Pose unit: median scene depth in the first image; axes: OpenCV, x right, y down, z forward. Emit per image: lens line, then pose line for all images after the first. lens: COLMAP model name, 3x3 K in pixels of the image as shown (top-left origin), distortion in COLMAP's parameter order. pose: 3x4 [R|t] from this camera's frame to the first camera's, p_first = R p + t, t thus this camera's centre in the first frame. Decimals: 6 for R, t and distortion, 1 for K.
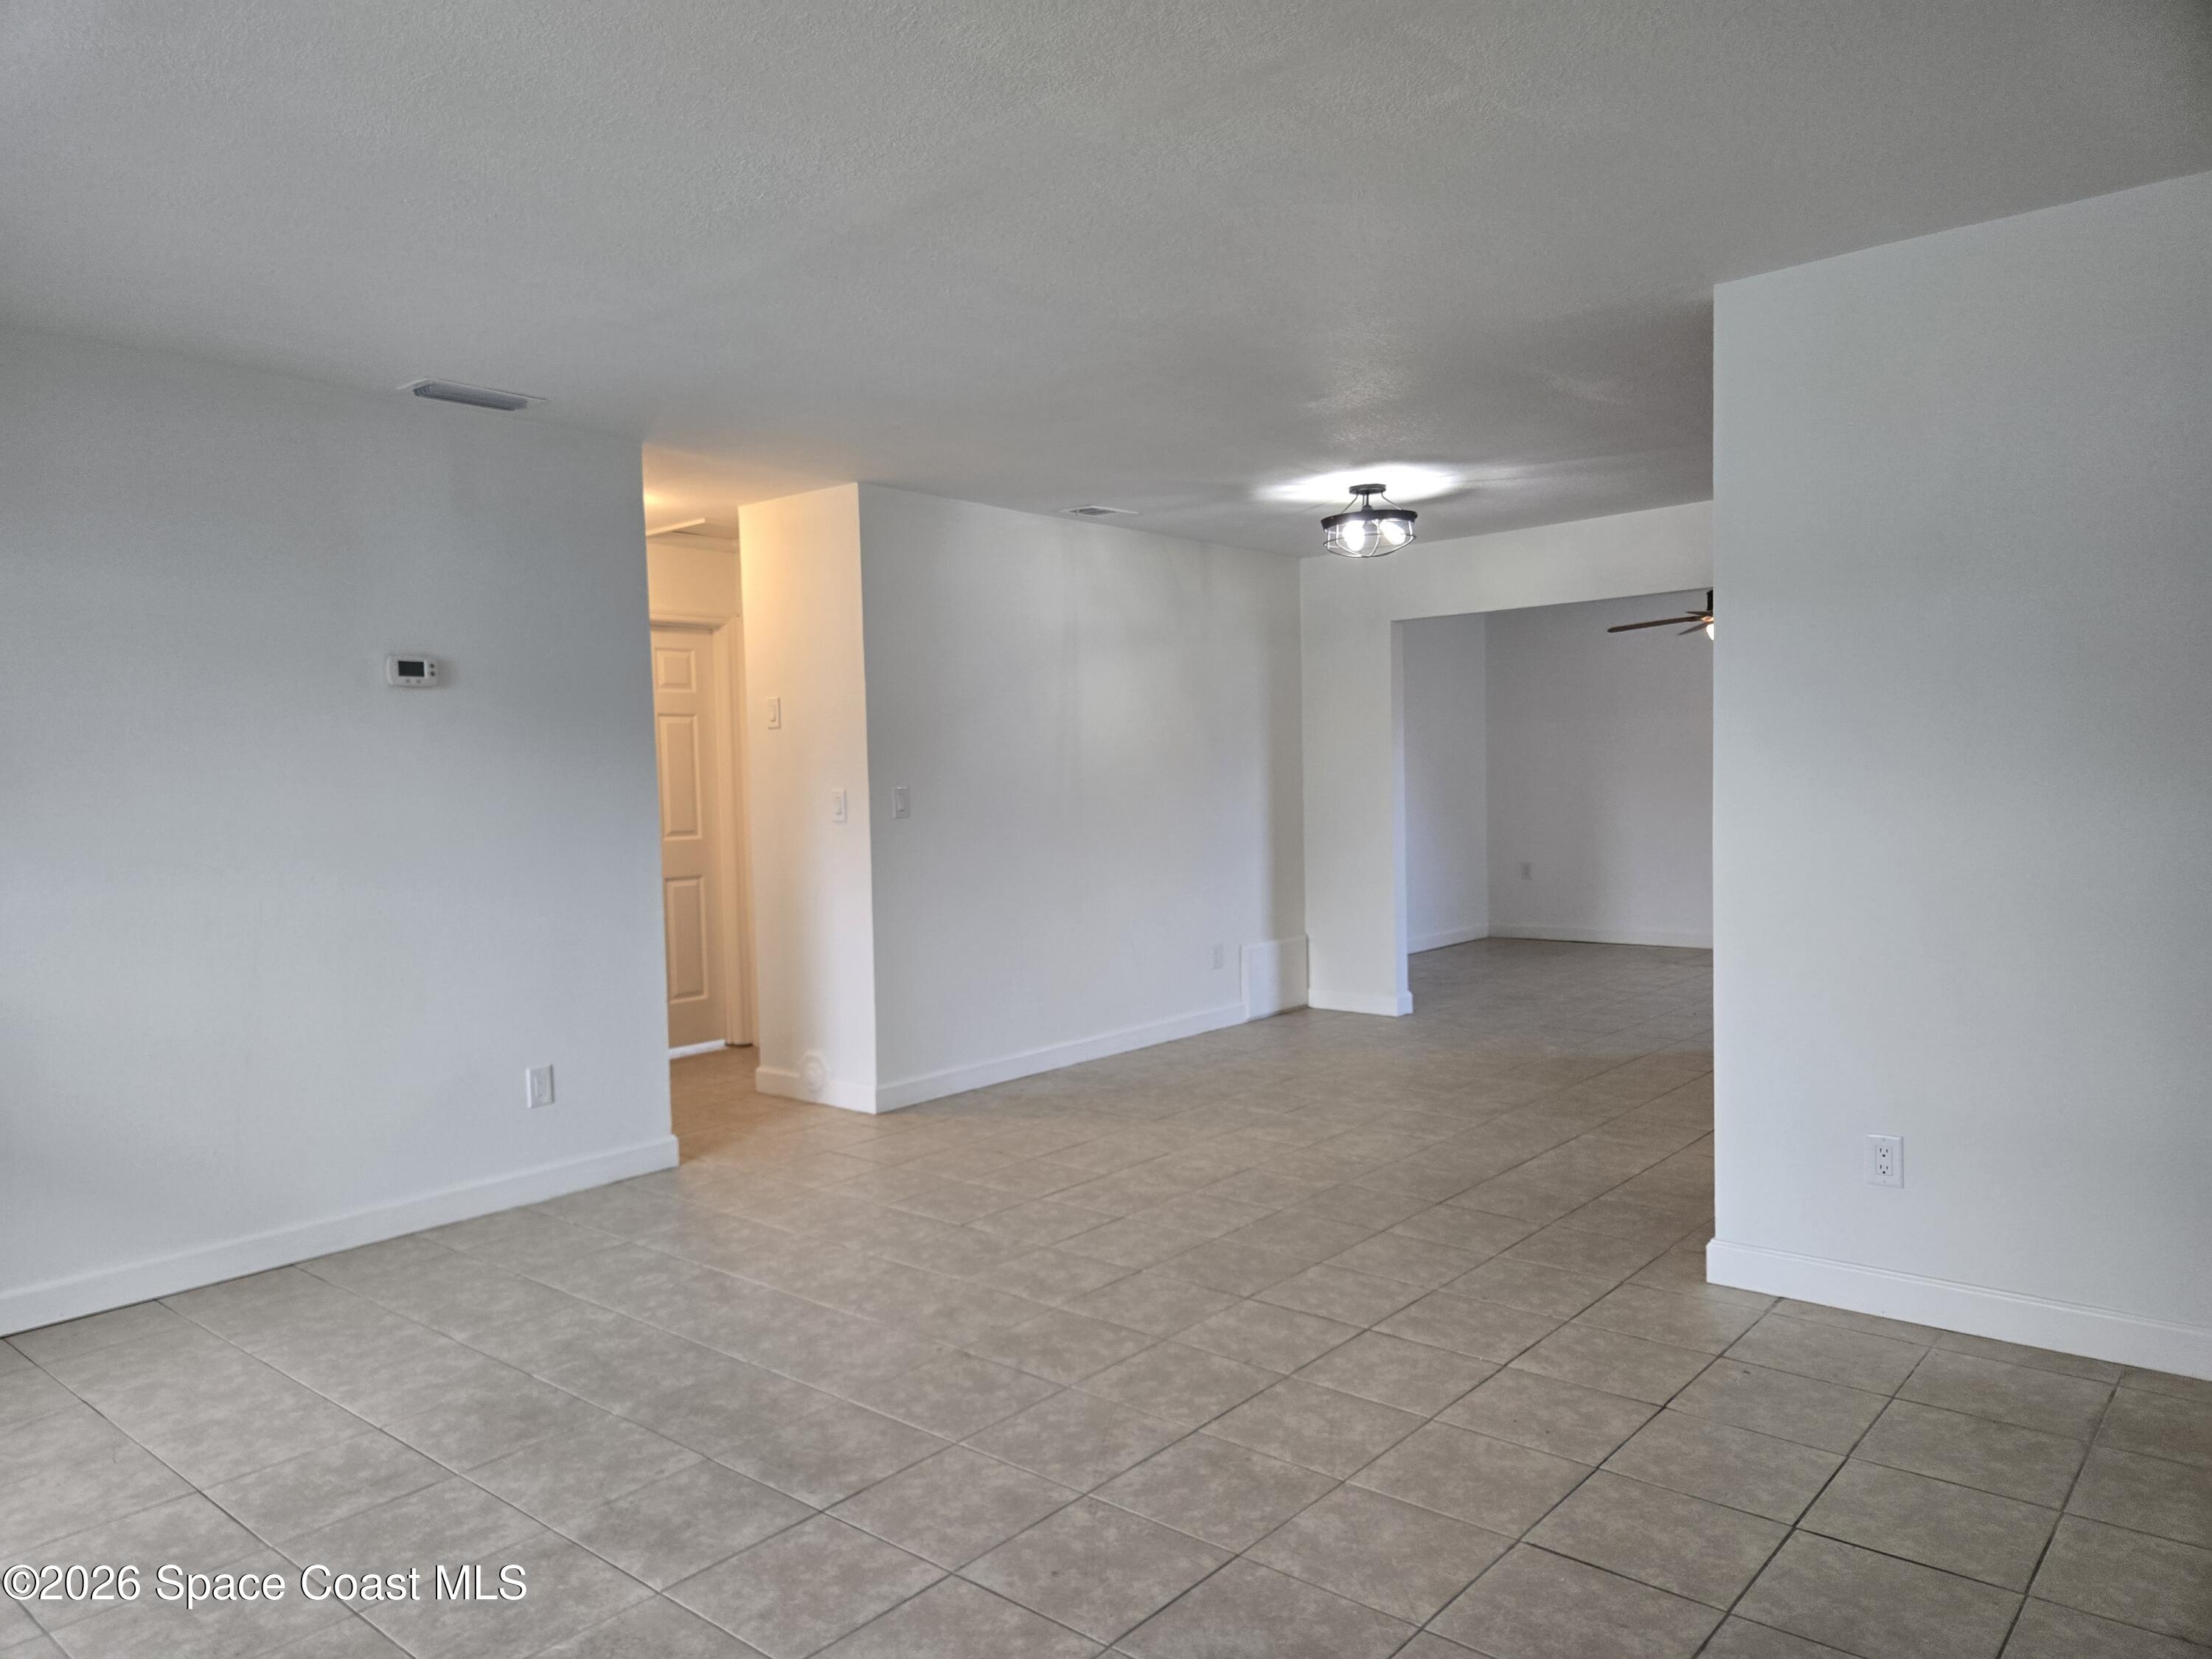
lens RADIAL K [[1479.1, 0, 1108.5], [0, 1479.1, 853.6], [0, 0, 1]] dist [0.057196, -0.055496]
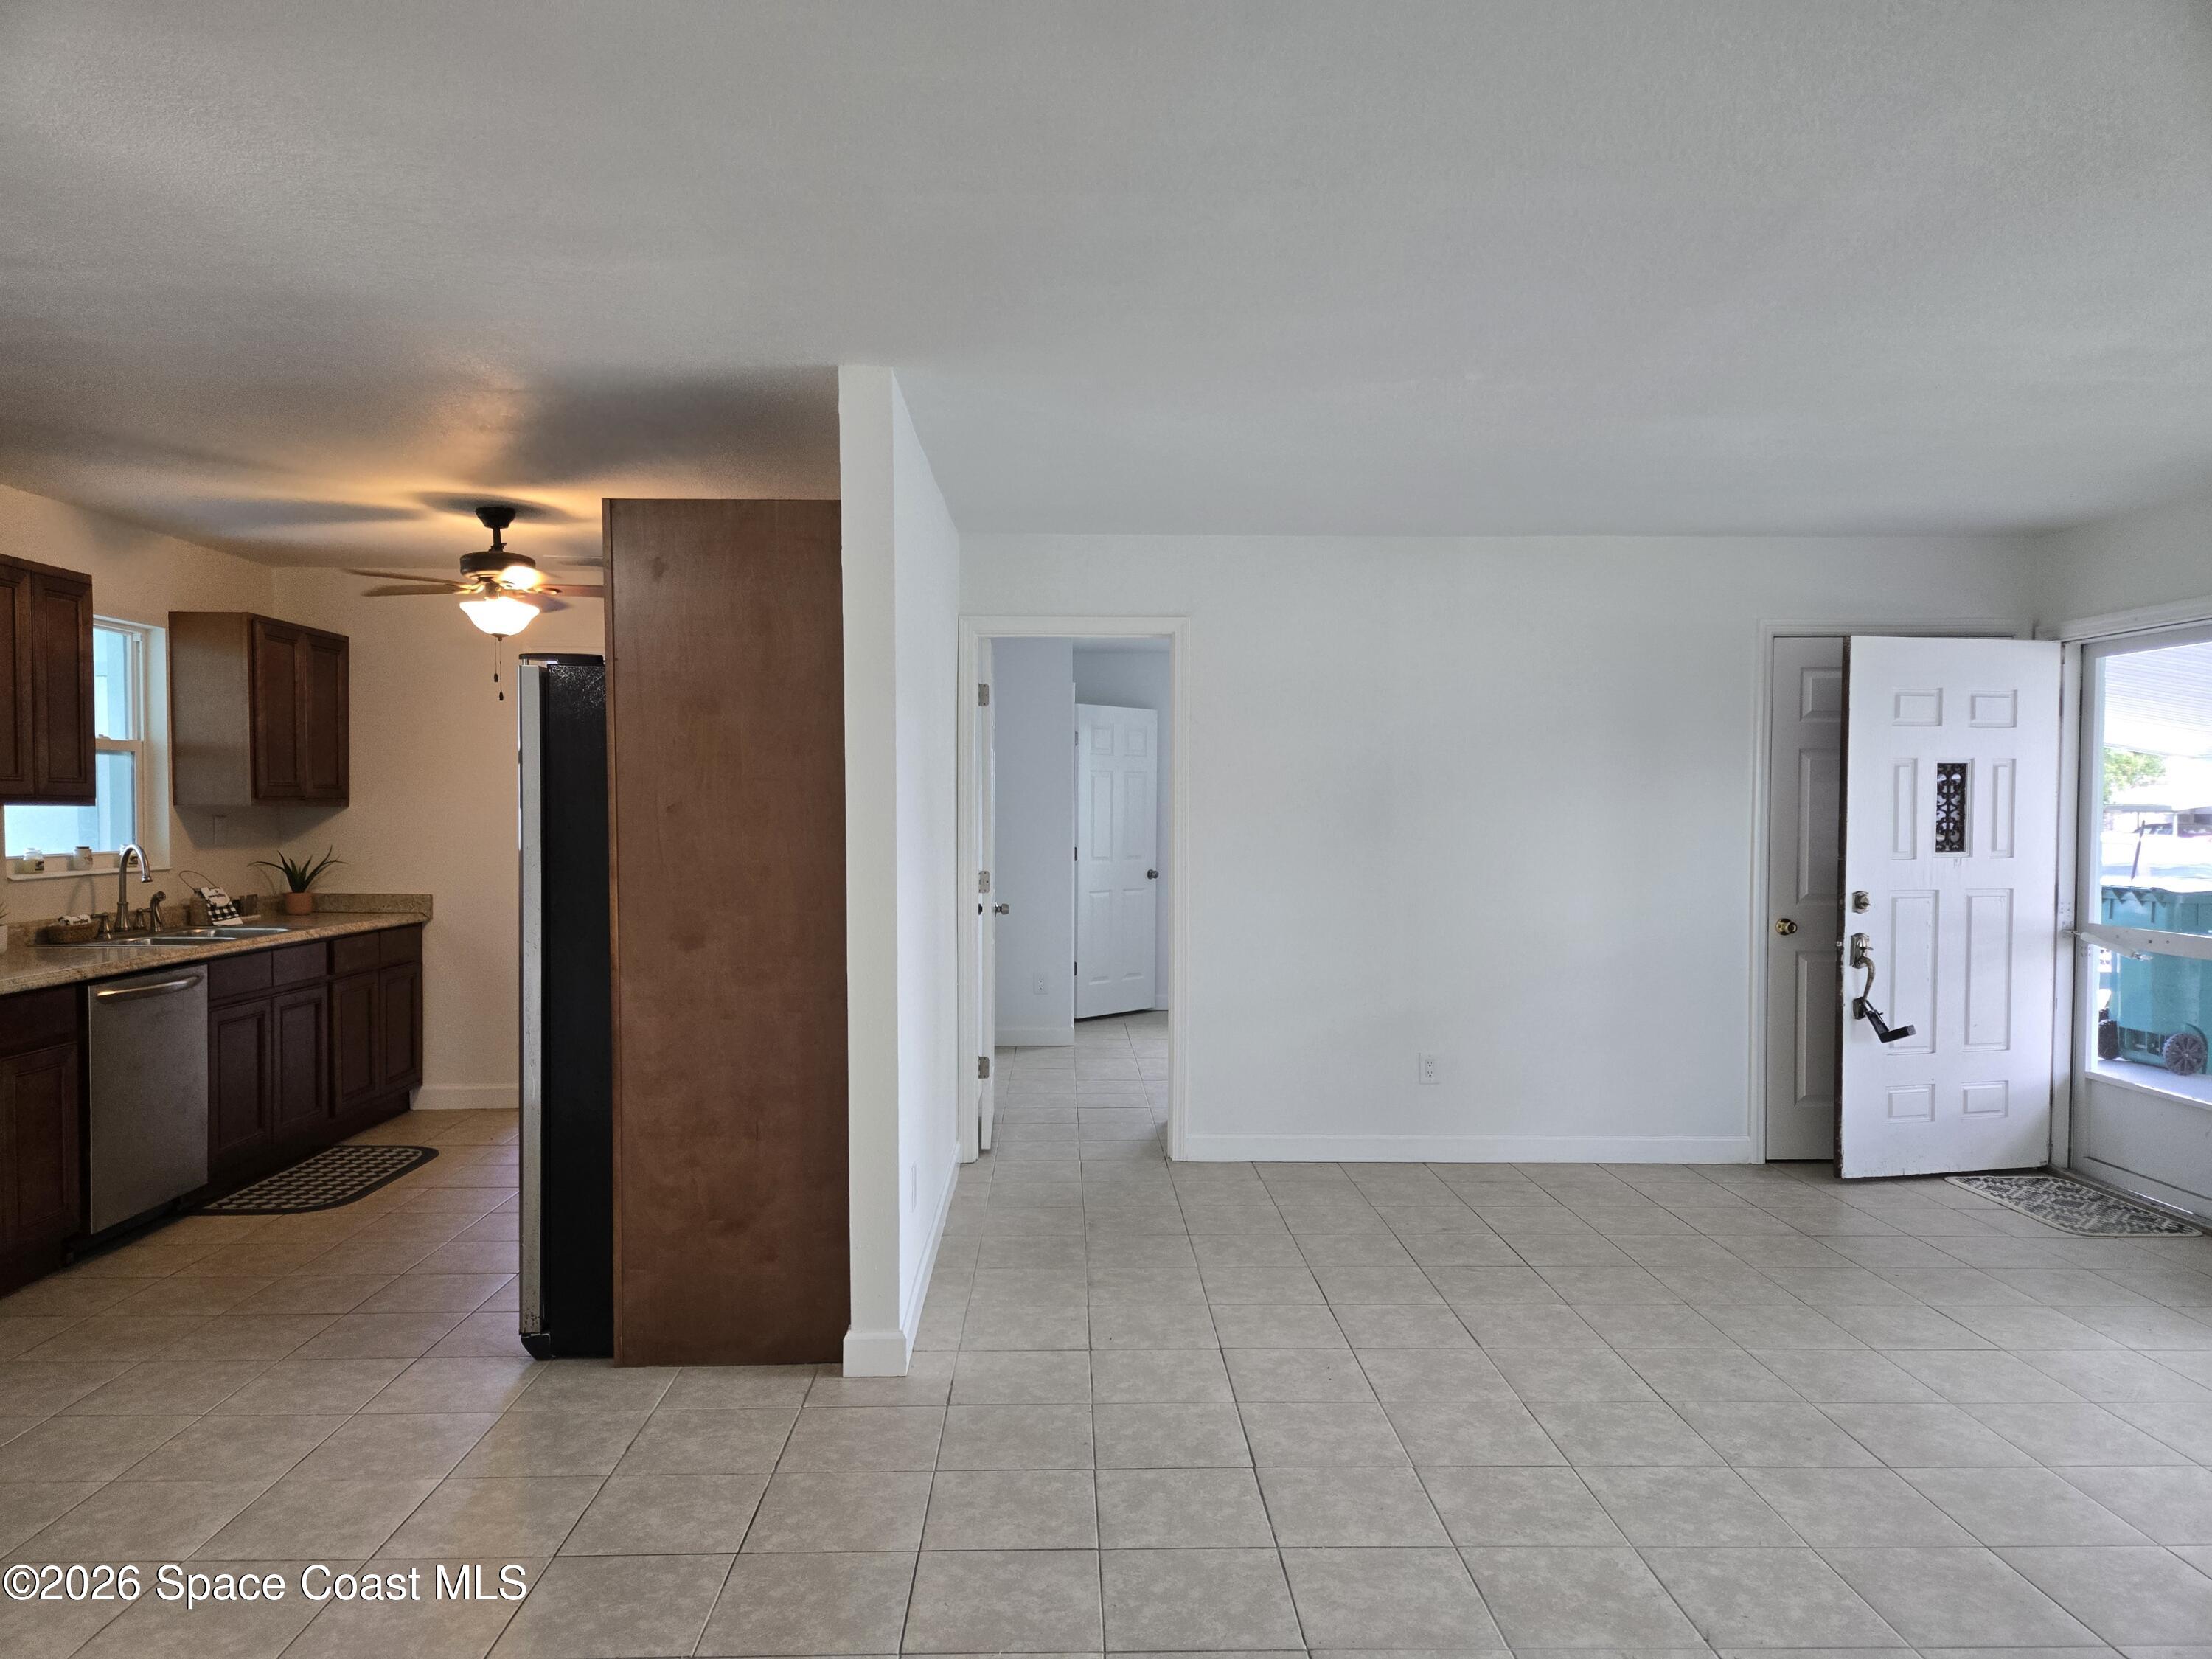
lens RADIAL K [[1479.1, 0, 1108.5], [0, 1479.1, 853.6], [0, 0, 1]] dist [0.057196, -0.055496]
pose [[-0.663626, 0.003222, 0.748058, -0.490818], [0.055478, 0.997449, 0.044921, -0.103718], [-0.746005, 0.071311, -0.662112, 1.824126]]
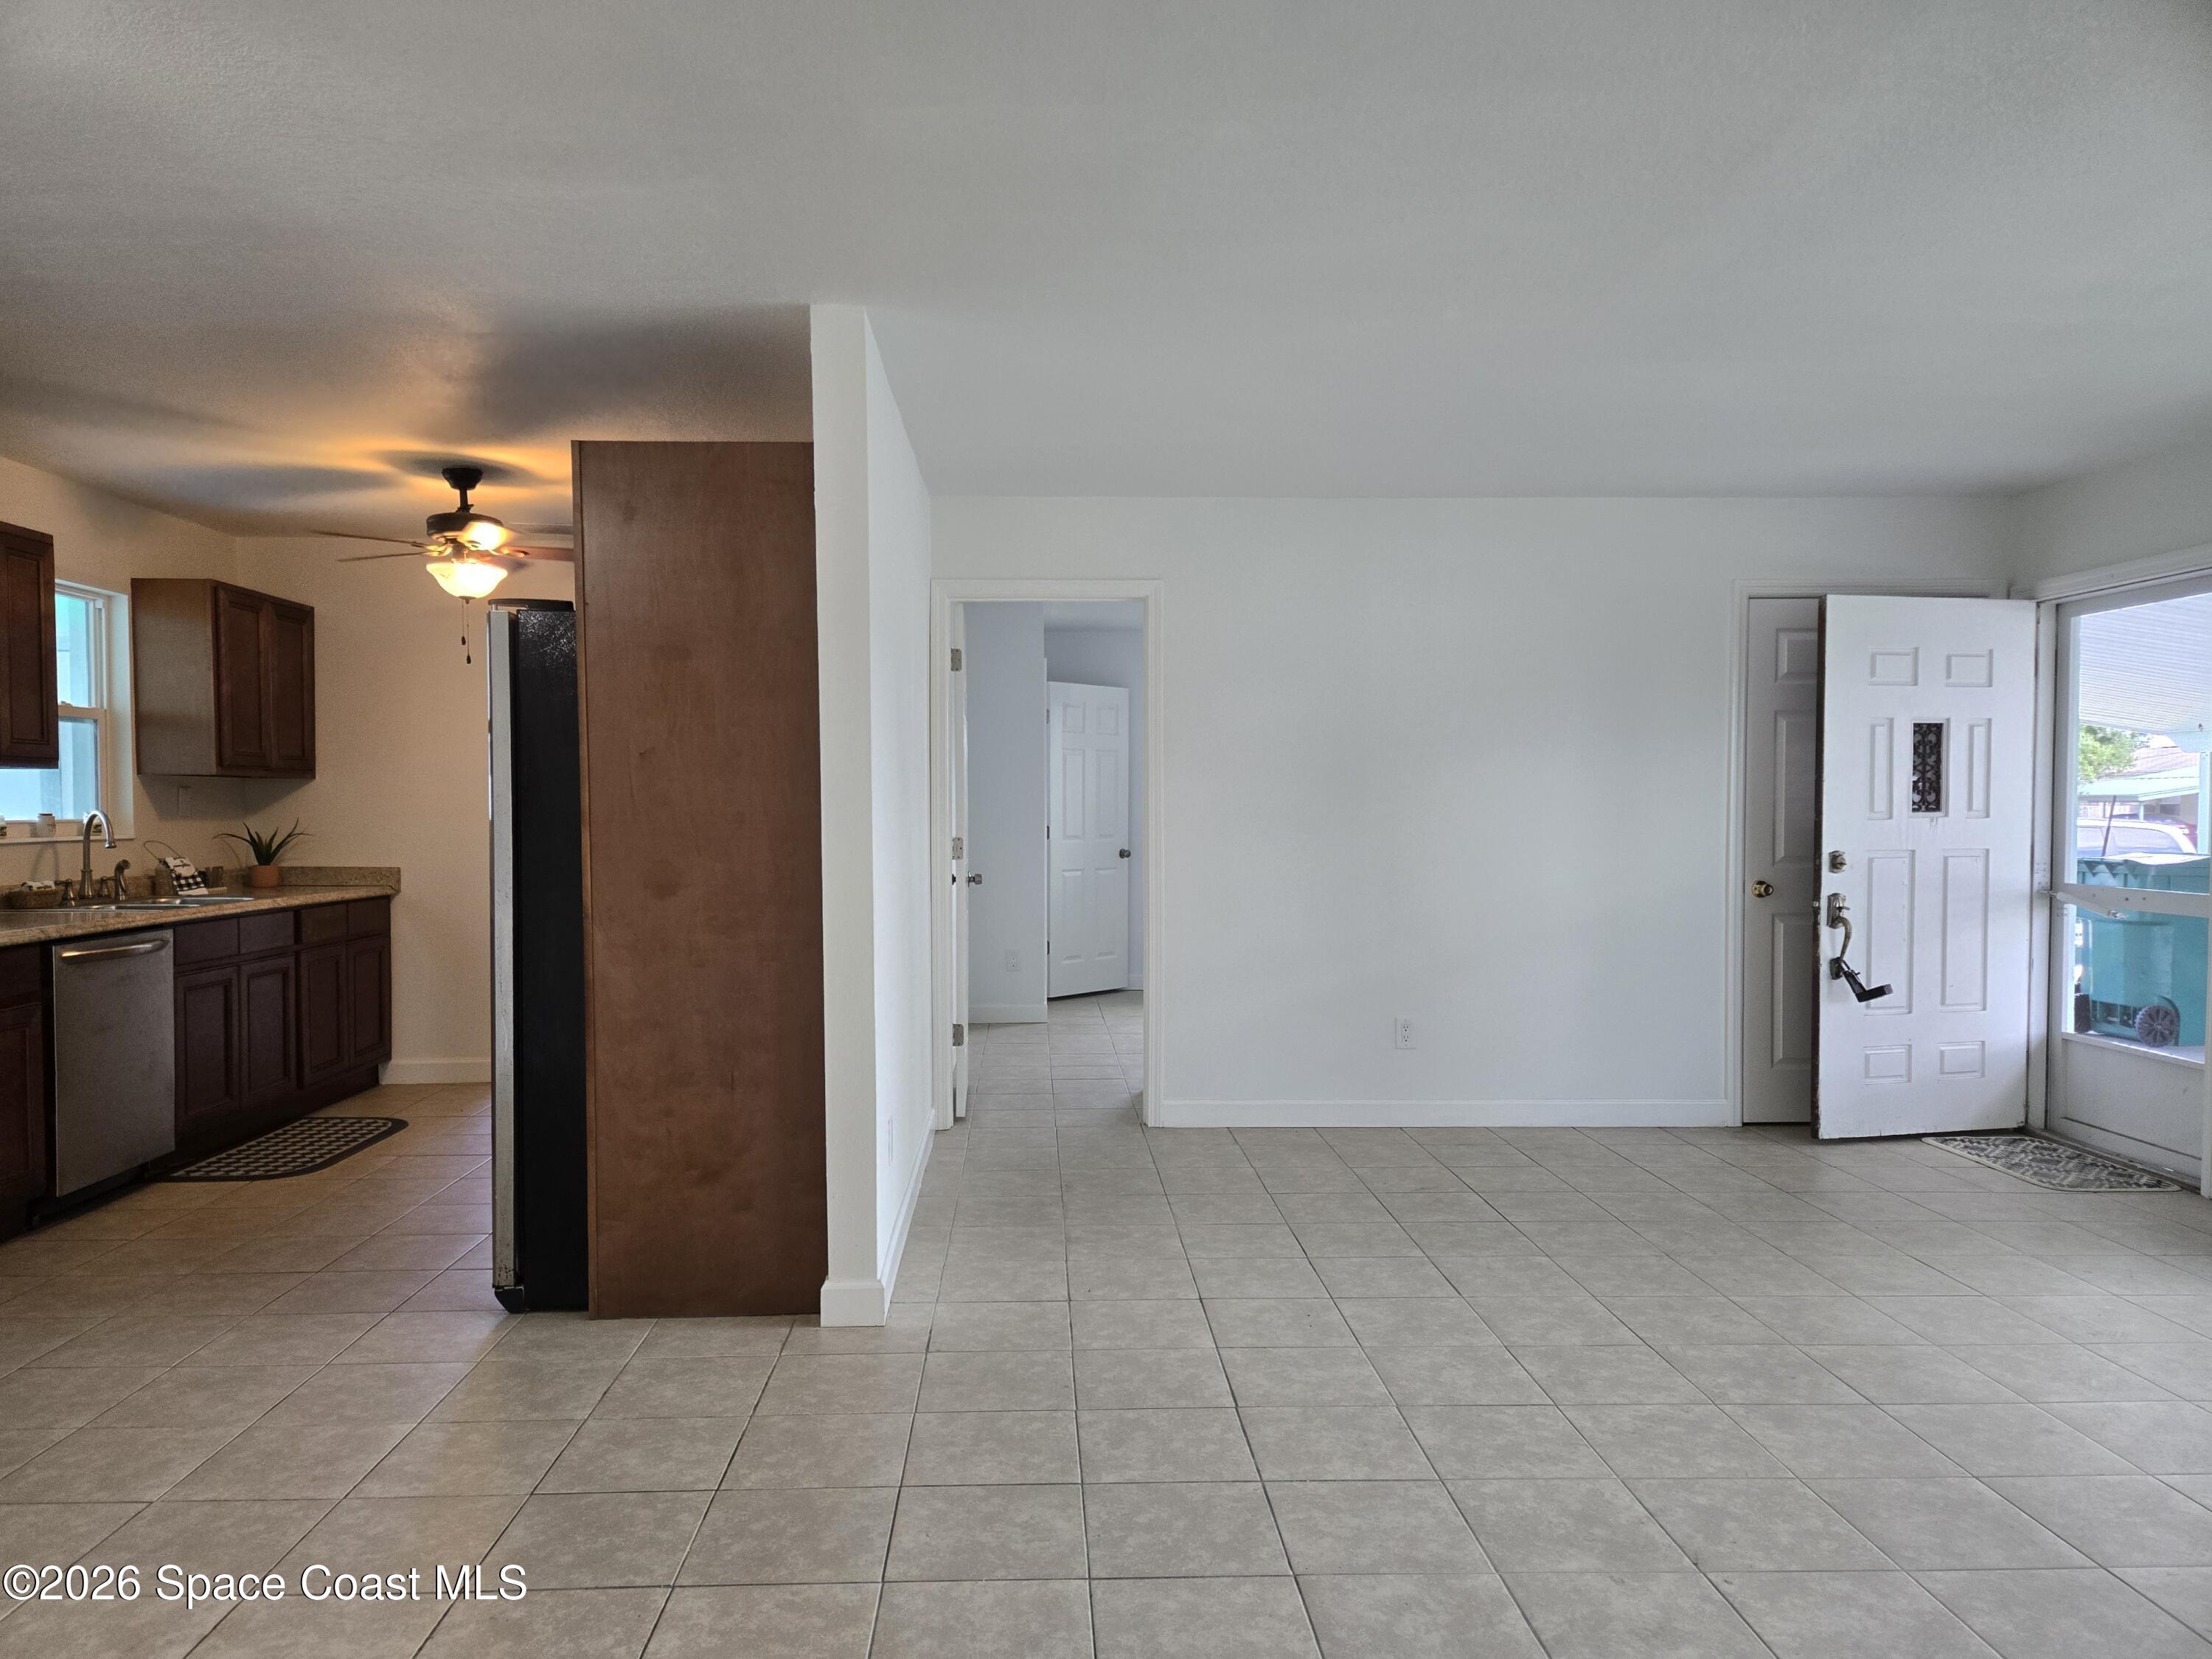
lens RADIAL K [[1480.6, 0, 1087.4], [0, 1480.6, 854.2], [0, 0, 1]] dist [0.060012, -0.058048]
pose [[-0.668511, 0.004550, 0.743688, -0.480462], [0.059993, 0.997052, 0.047829, -0.063957], [-0.741278, 0.076590, -0.666813, 1.826420]]
